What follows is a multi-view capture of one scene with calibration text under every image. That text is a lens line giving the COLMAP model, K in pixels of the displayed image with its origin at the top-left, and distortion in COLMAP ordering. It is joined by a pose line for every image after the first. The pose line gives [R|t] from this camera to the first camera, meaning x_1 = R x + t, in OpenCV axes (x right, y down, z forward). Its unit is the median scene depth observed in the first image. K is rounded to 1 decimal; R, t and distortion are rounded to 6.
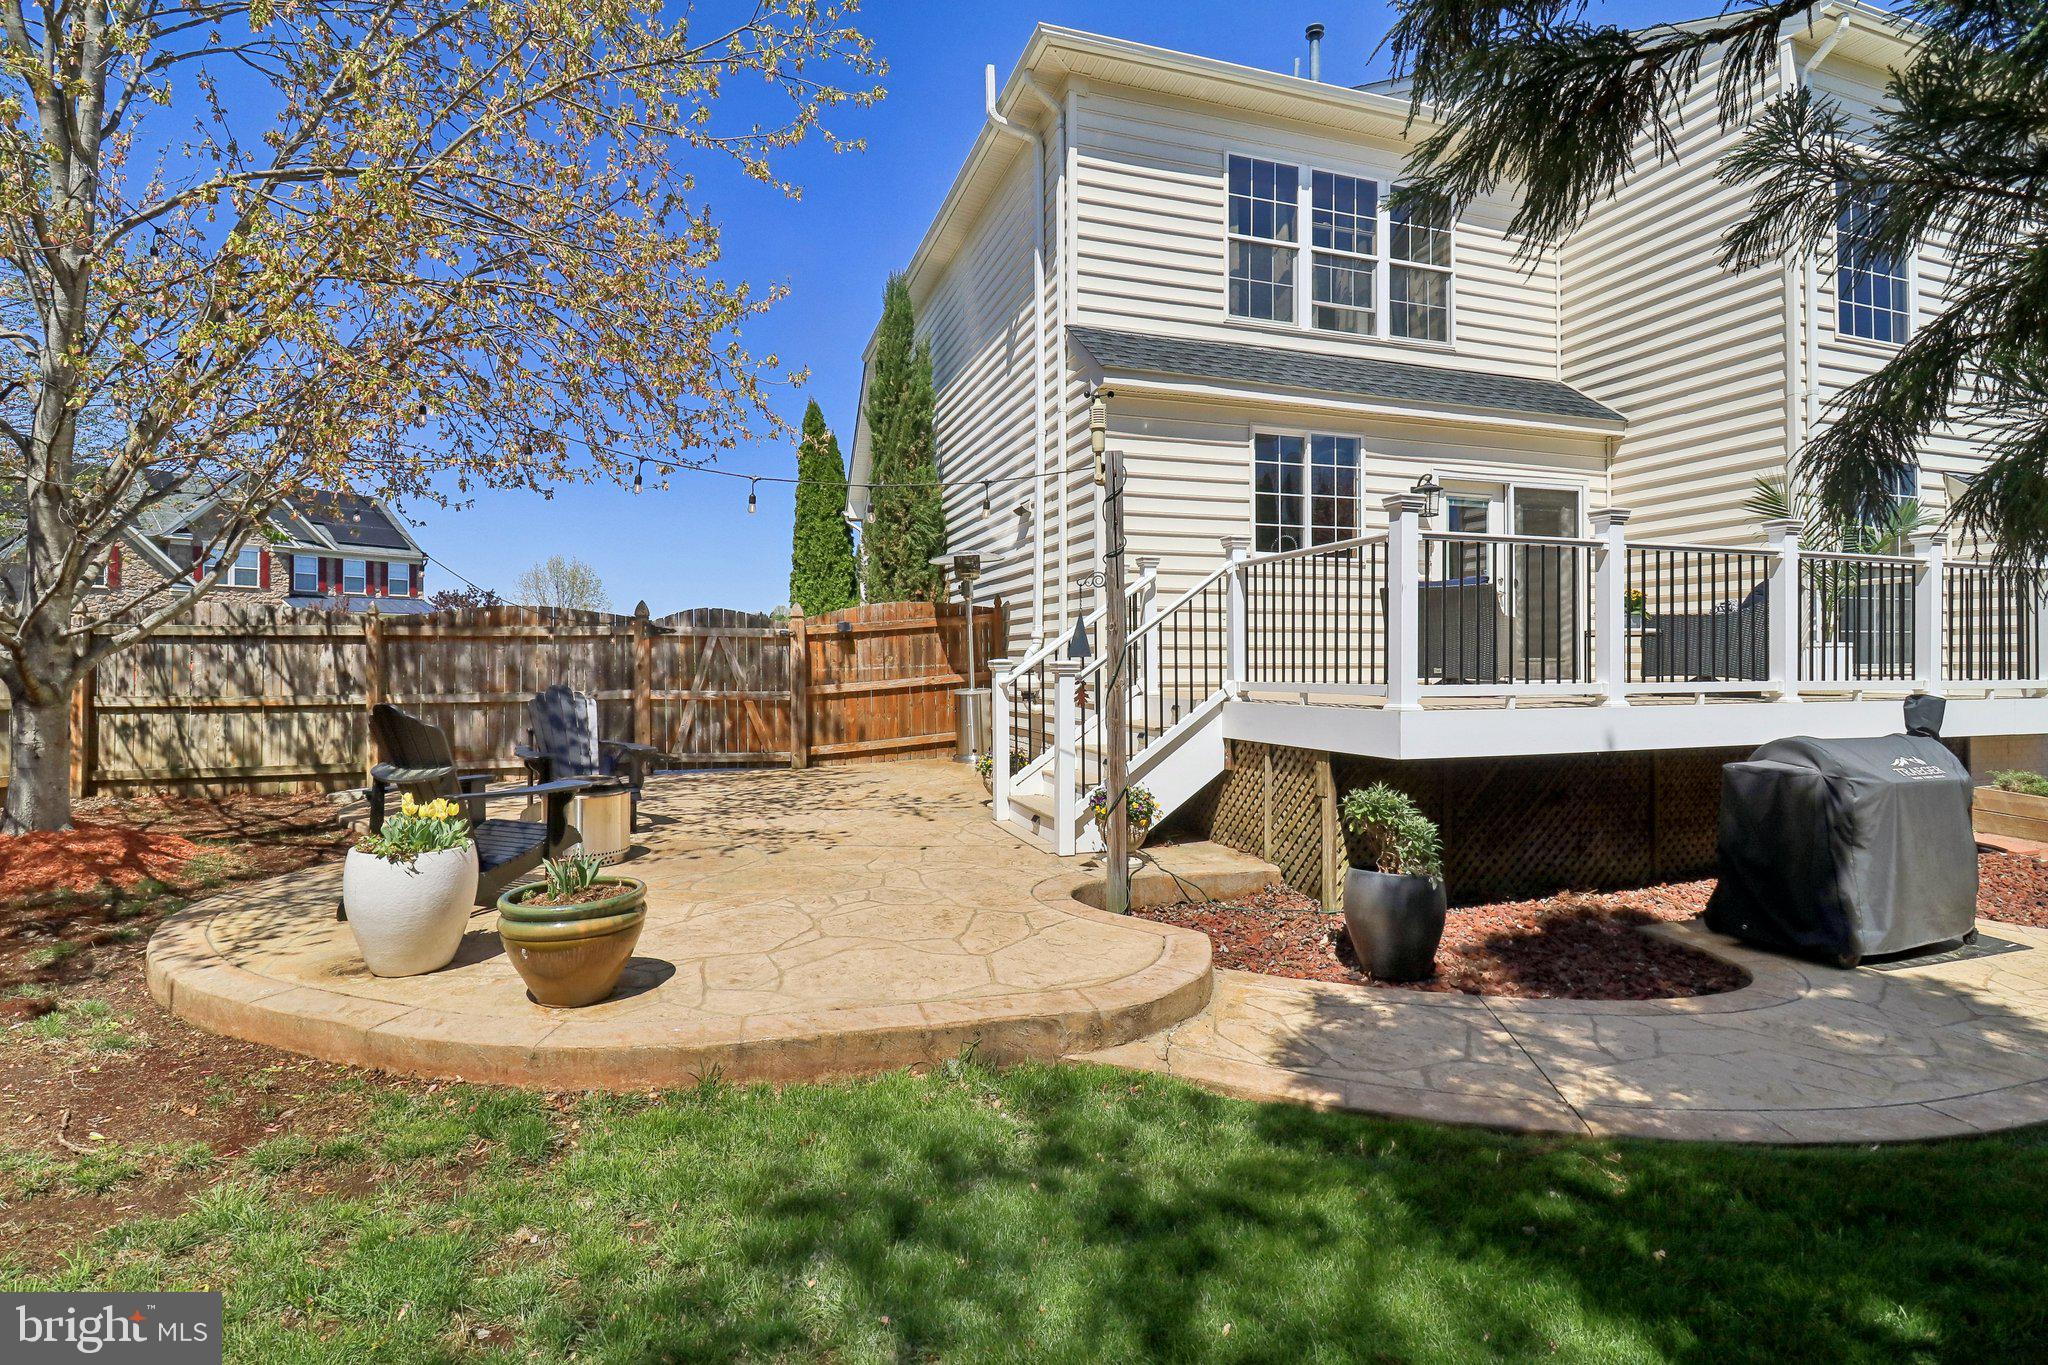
lens RADIAL K [[971.2, 0, 1022.8], [0, 971.2, 599.1], [0, 0, 1]] dist [-0.015697, 0.000005]
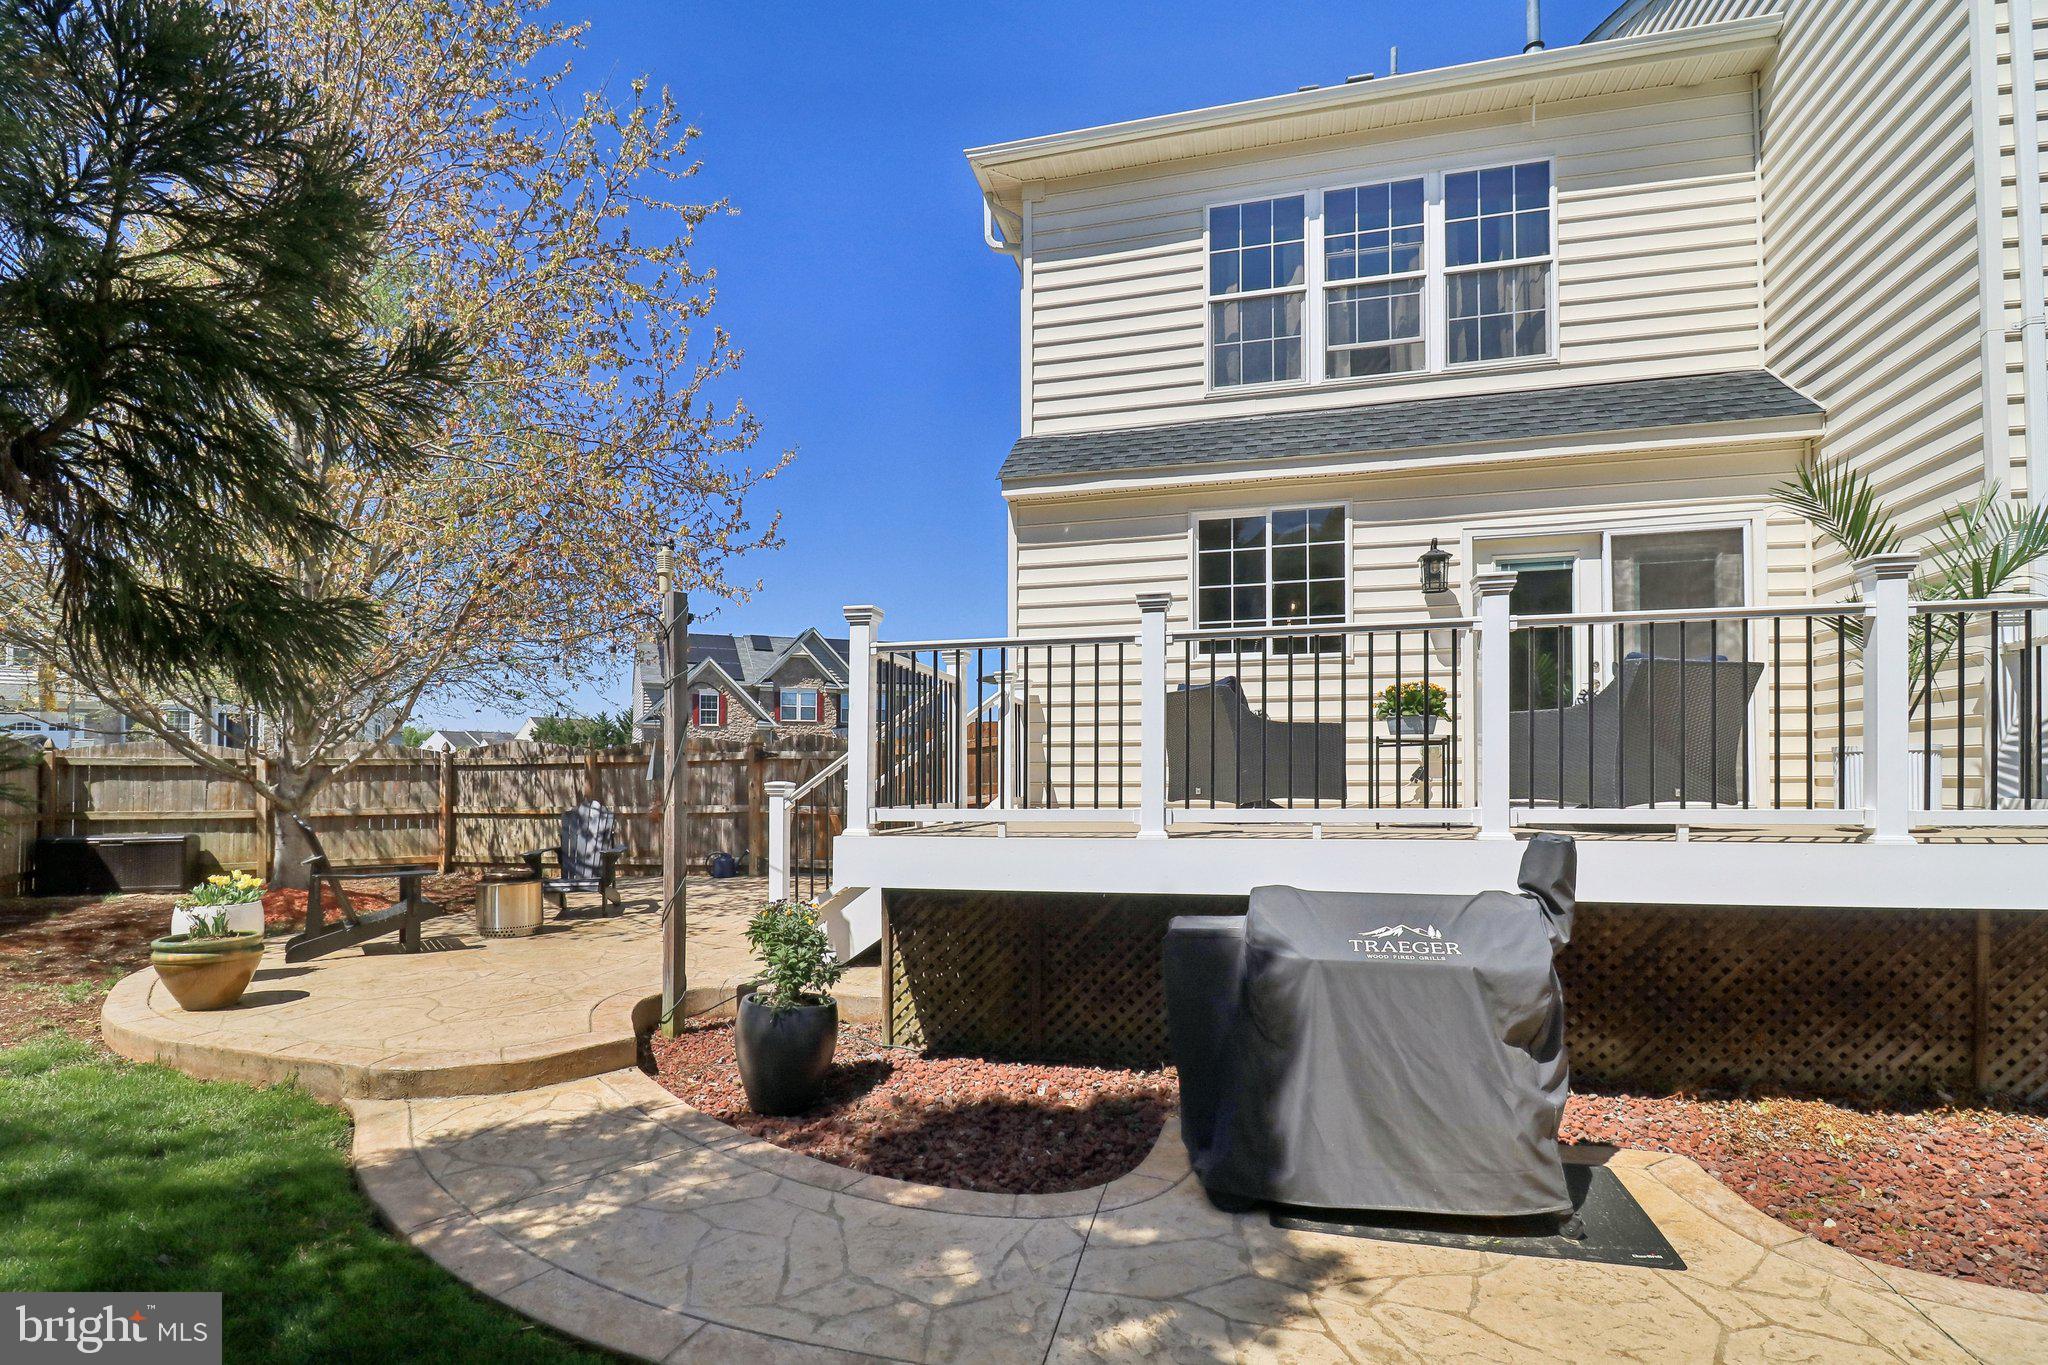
lens RADIAL K [[1000.1, 0, 1018.1], [0, 1000.1, 688.5], [0, 0, 1]] dist [0.003075, -0.016003]
pose [[0.842726, -0.053310, -0.535697, 0.538270], [0.040815, 0.998548, -0.035162, 0.006770], [0.536794, 0.007767, 0.843678, 0.132580]]
